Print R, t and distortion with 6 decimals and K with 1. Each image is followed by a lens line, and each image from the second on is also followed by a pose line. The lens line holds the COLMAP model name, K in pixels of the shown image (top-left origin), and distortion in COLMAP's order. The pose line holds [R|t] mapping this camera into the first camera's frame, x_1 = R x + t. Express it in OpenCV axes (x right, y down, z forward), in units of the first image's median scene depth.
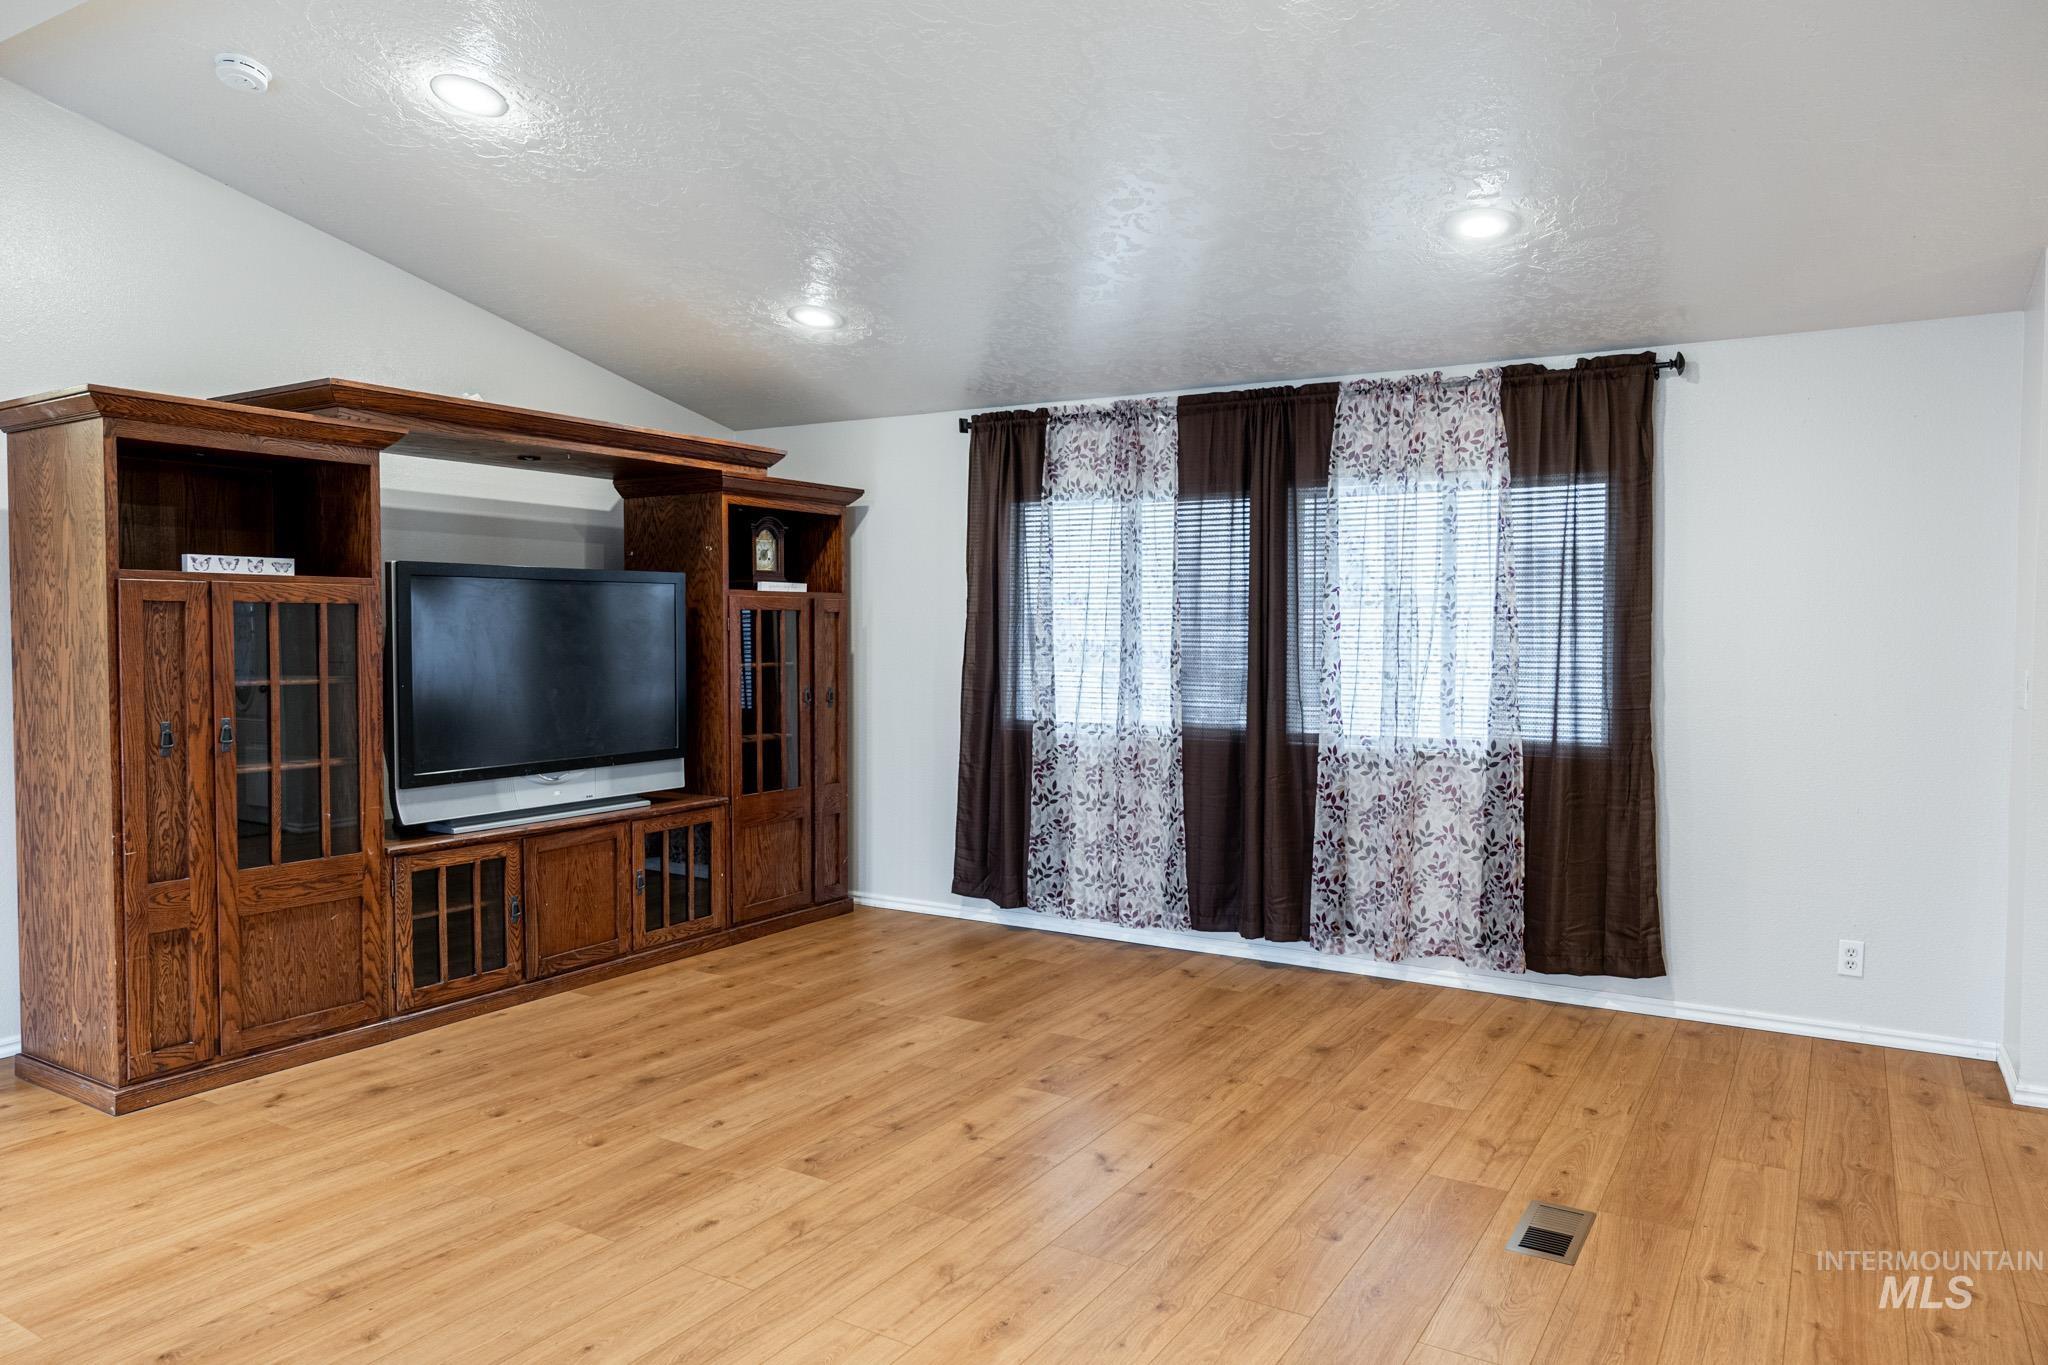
lens RADIAL K [[1372.7, 0, 1026.4], [0, 1372.7, 681.6], [0, 0, 1]] dist [-0.003895, -0.006485]
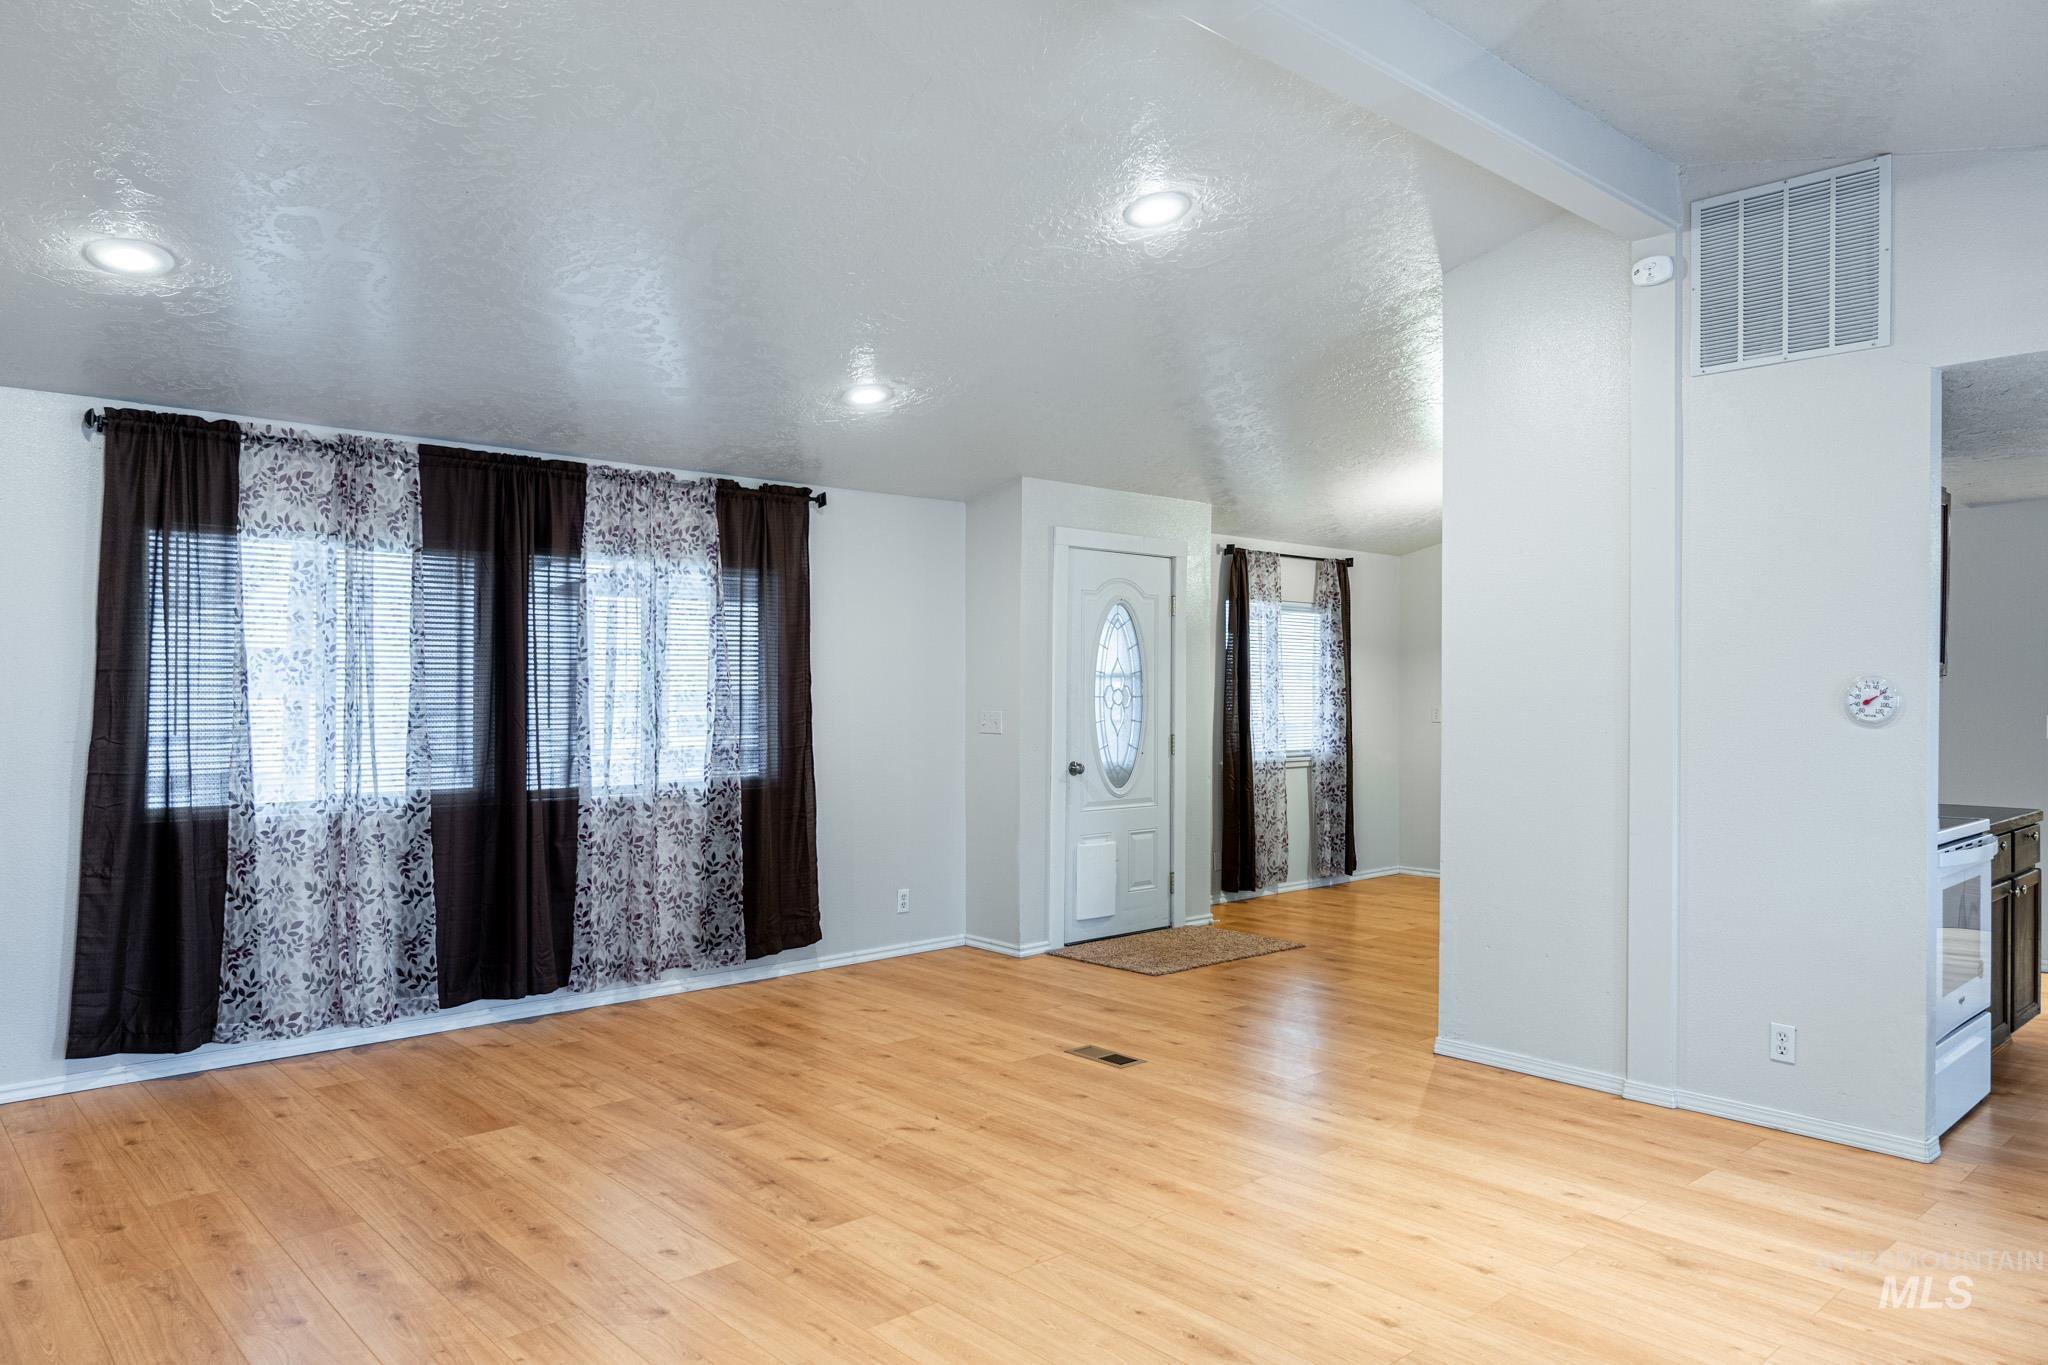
lens RADIAL K [[1372.7, 0, 1026.4], [0, 1372.7, 681.6], [0, 0, 1]] dist [-0.003895, -0.006485]
pose [[0.268715, -0.000411, 0.963220, -0.794203], [0.038173, 0.999219, -0.010223, -0.022346], [-0.962463, 0.039516, 0.268521, 0.409853]]
